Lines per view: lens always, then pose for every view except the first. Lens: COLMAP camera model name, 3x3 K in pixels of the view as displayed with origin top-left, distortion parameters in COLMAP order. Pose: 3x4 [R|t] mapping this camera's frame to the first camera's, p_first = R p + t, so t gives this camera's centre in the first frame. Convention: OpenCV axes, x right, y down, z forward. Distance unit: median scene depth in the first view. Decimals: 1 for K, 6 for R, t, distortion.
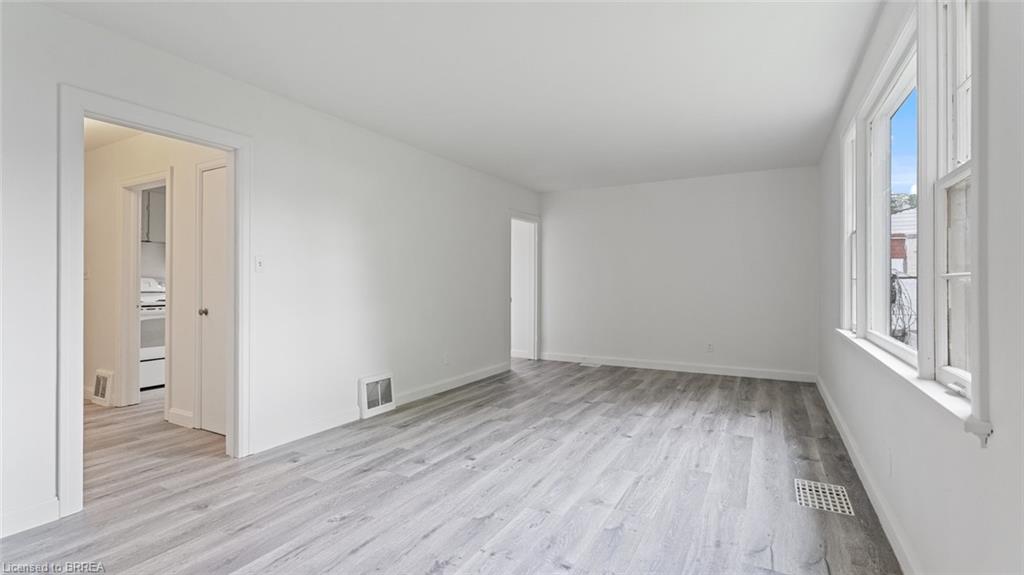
lens RADIAL K [[458.9, 0, 517.3], [0, 458.9, 285.4], [0, 0, 1]] dist [-0.001435, -0.000693]
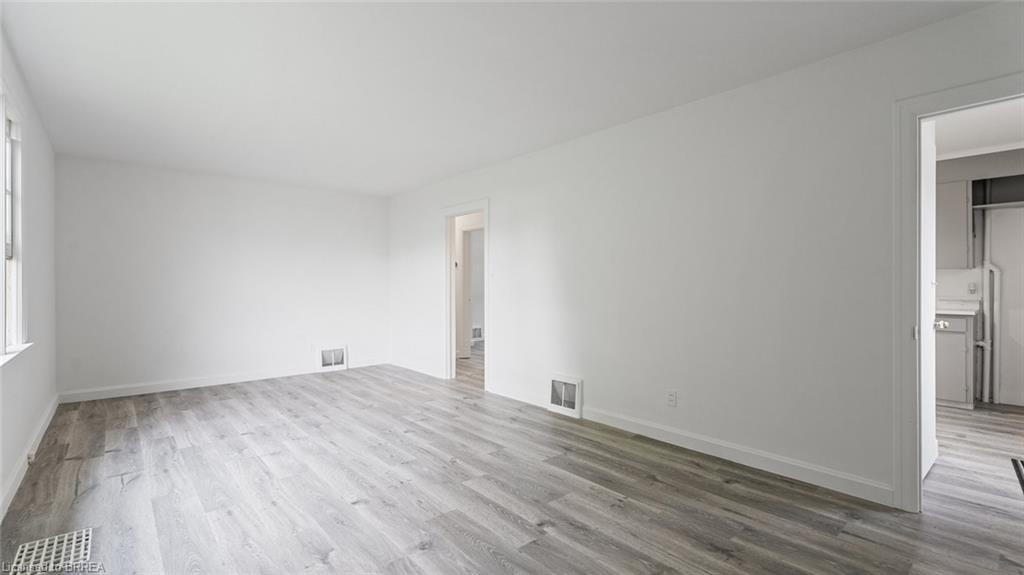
lens RADIAL K [[458.9, 0, 514.5], [0, 458.9, 287.1], [0, 0, 1]] dist [-0.001435, -0.000693]
pose [[-0.341737, 0.004173, -0.939786, 0.896160], [-0.003902, 0.999975, 0.005859, -0.012346], [0.939787, 0.005669, -0.341712, 1.597398]]
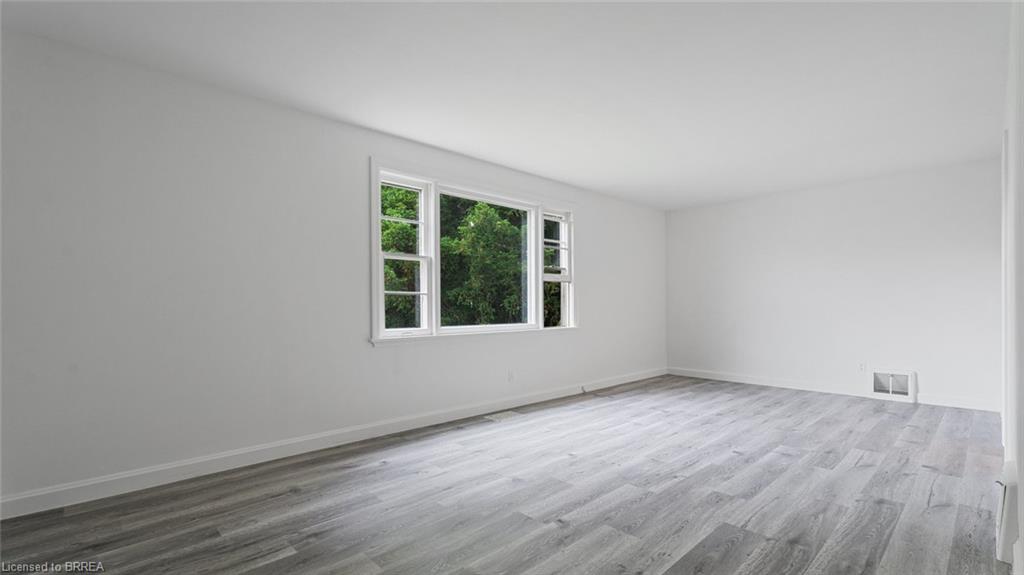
lens RADIAL K [[458.9, 0, 513.9], [0, 458.9, 296.2], [0, 0, 1]] dist [-0.001435, -0.000693]
pose [[-0.952053, 0.009690, 0.305779, 0.066161], [0.006366, 0.999909, -0.011866, 0.012010], [-0.305867, -0.009351, -0.952028, 2.107904]]
